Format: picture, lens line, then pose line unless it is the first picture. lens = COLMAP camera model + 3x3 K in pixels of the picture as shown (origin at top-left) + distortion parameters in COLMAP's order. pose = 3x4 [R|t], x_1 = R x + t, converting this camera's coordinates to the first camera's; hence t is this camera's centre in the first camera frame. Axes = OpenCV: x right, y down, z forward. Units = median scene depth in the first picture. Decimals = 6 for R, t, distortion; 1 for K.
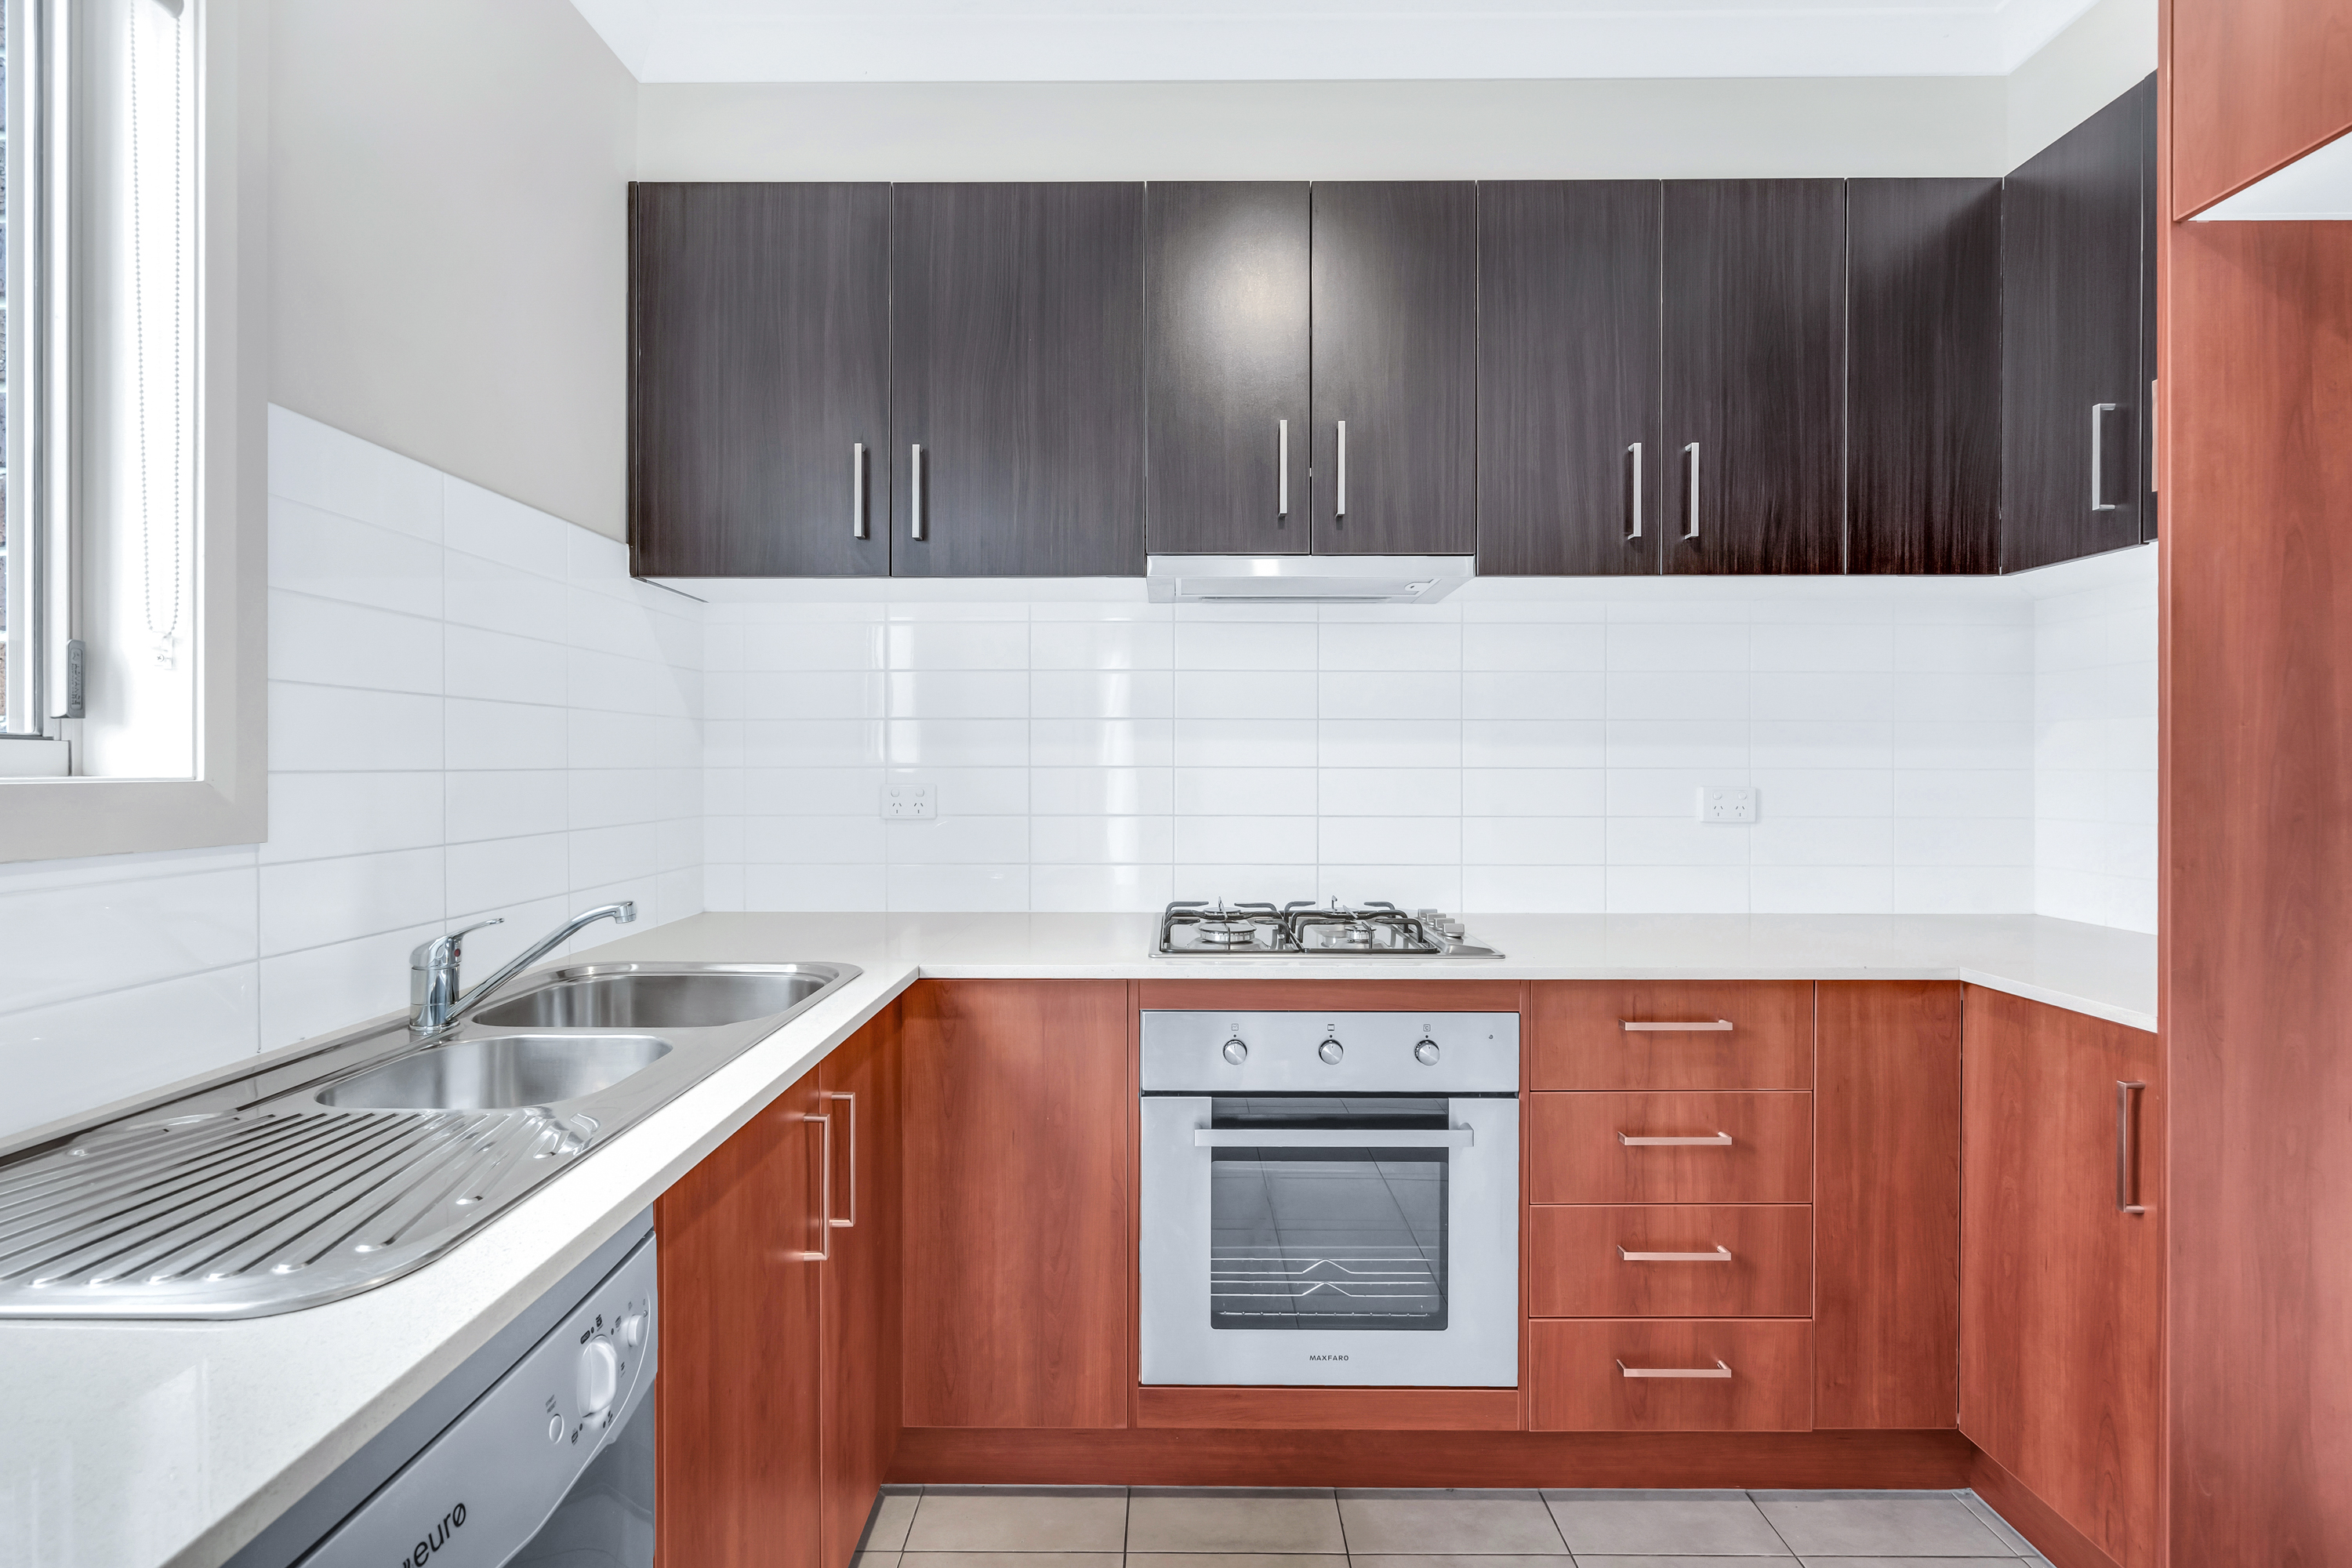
lens RADIAL K [[1080.0, 0, 1168.0], [0, 1080.0, 769.7], [0, 0, 1]] dist [-0.002457, 0.000292]
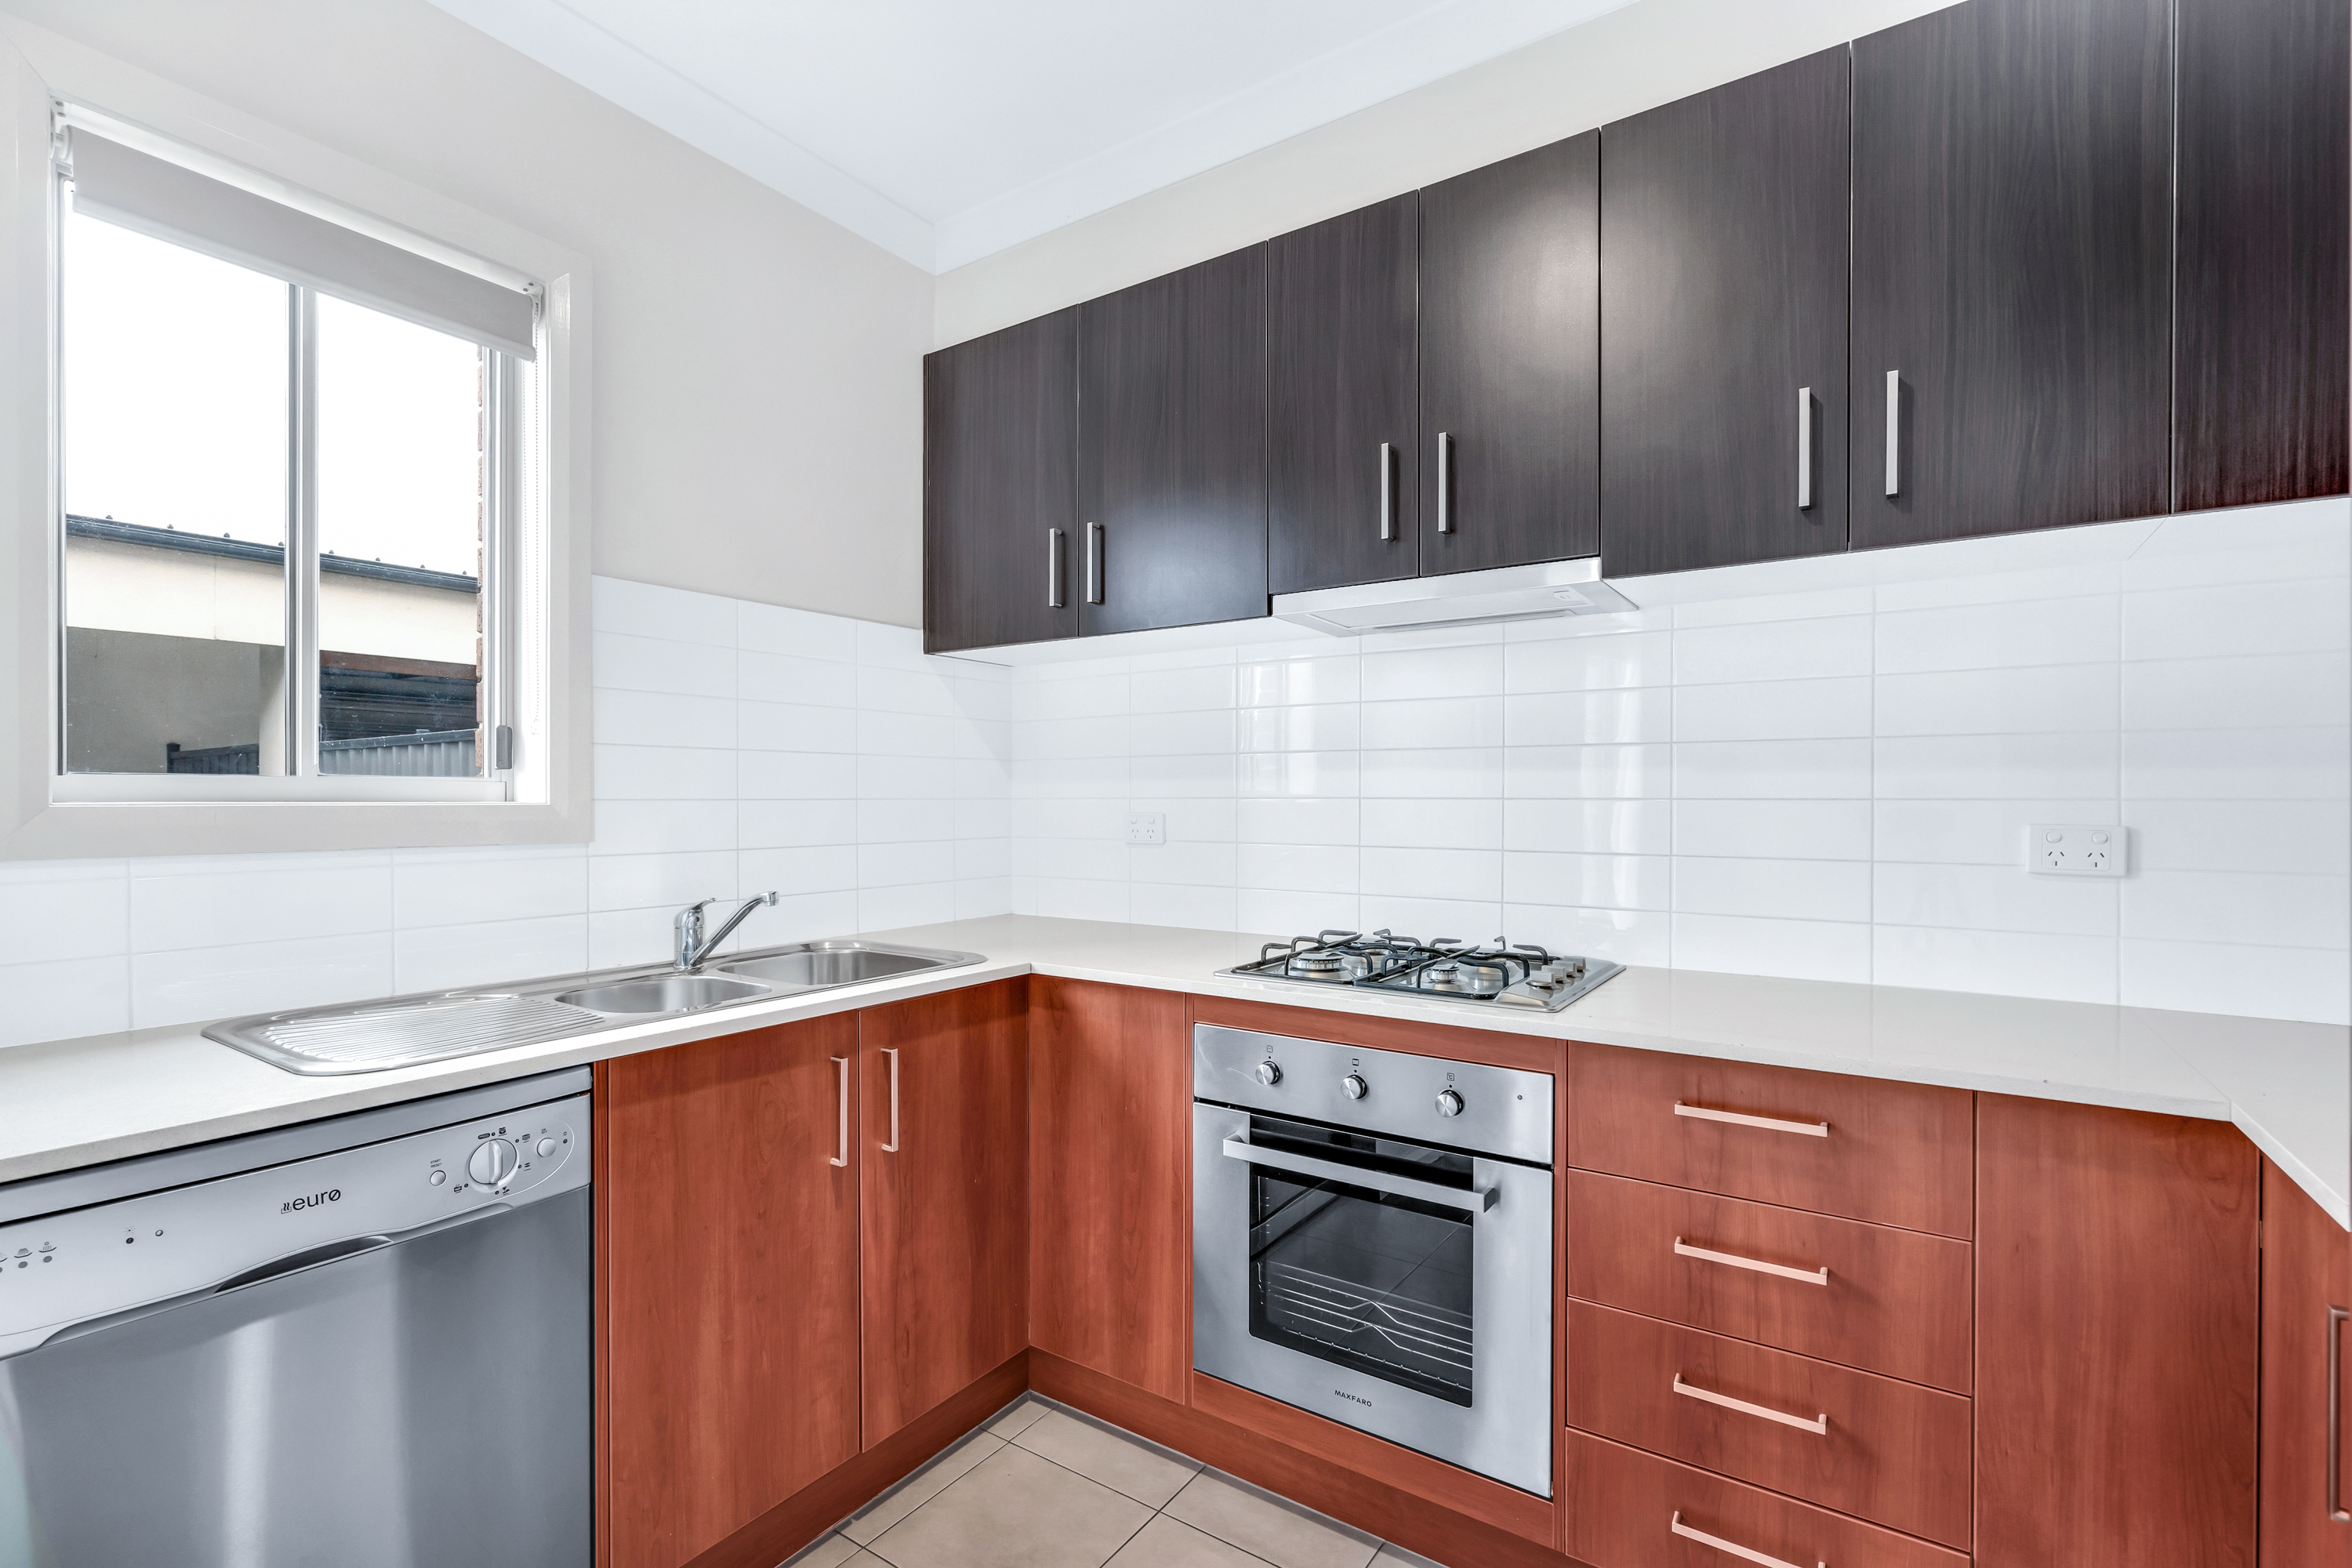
lens RADIAL K [[1064.1, 0, 1156.9], [0, 1064.1, 801.6], [0, 0, 1]] dist [-0.001363, 0.000594]
pose [[0.825970, 0.001764, -0.563712, 0.545830], [-0.002617, 0.999996, -0.000706, 0.002666], [0.563708, 0.002058, 0.825971, 0.097762]]
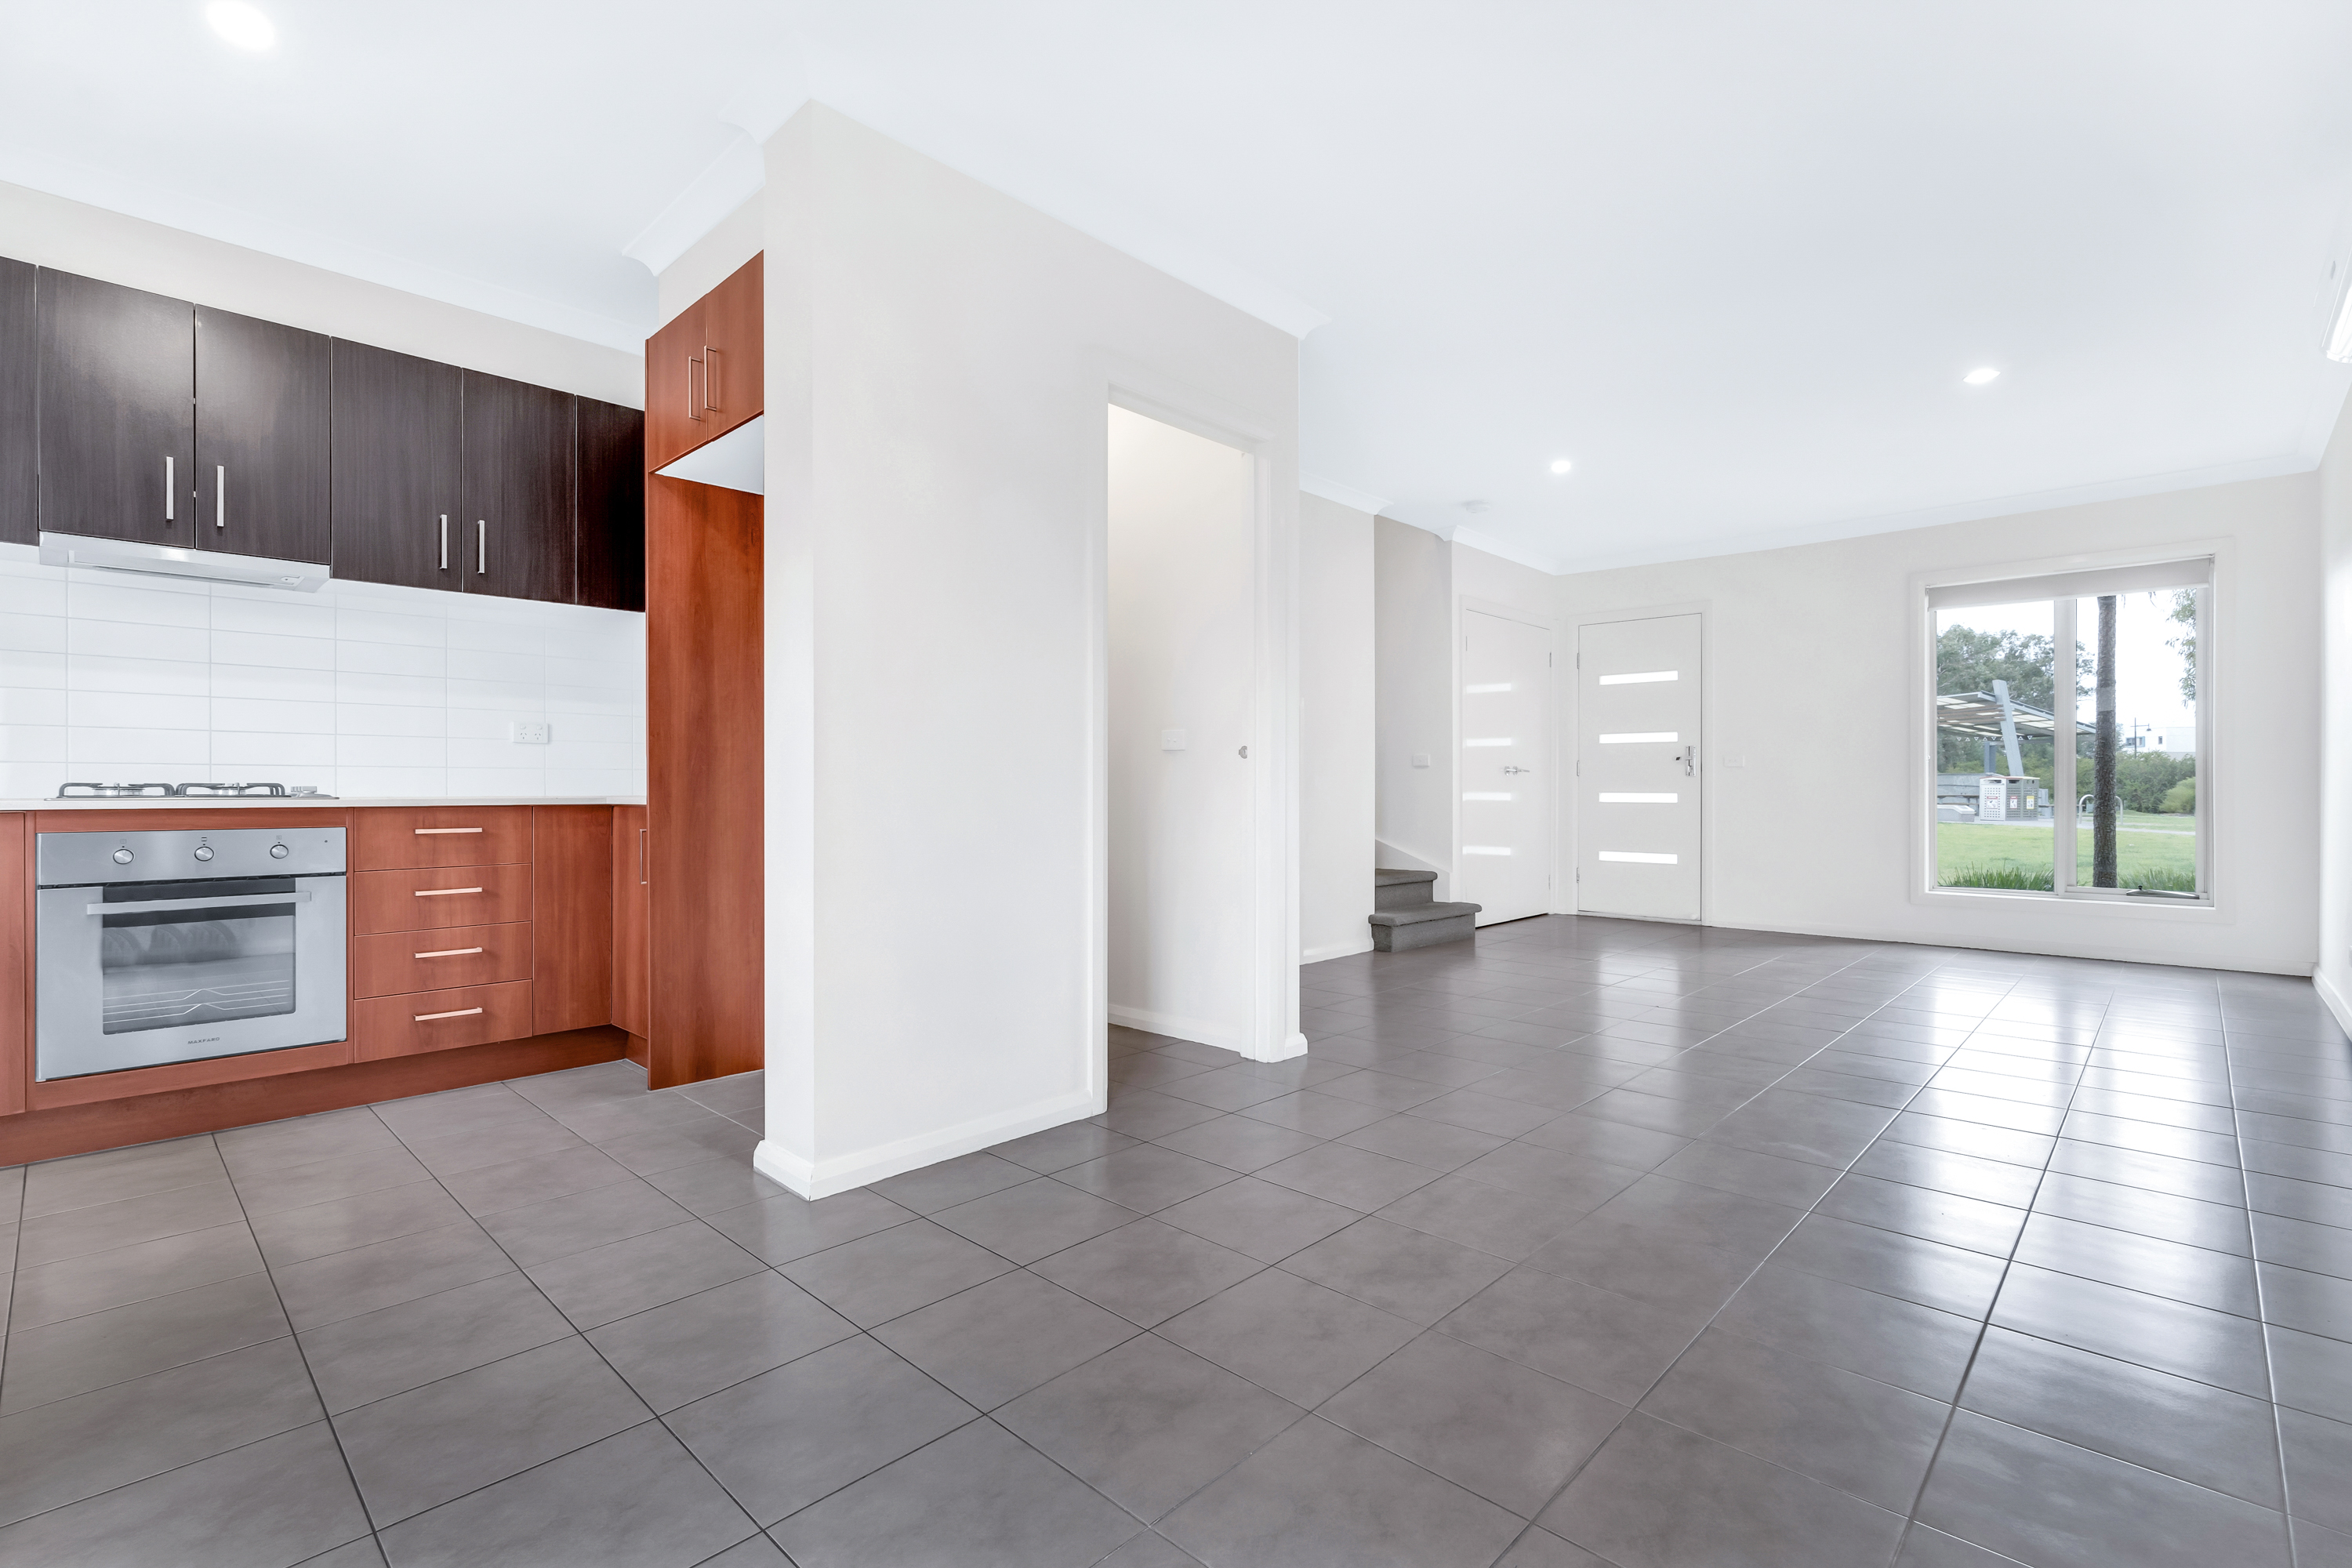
lens RADIAL K [[1061.9, 0, 1153.3], [0, 1061.9, 792.8], [0, 0, 1]] dist [0.000625, -0.000580]
pose [[0.692882, -0.002754, 0.721045, -0.014089], [0.004677, 0.999989, -0.000675, 0.175512], [-0.721035, 0.003840, 0.692888, -1.160079]]
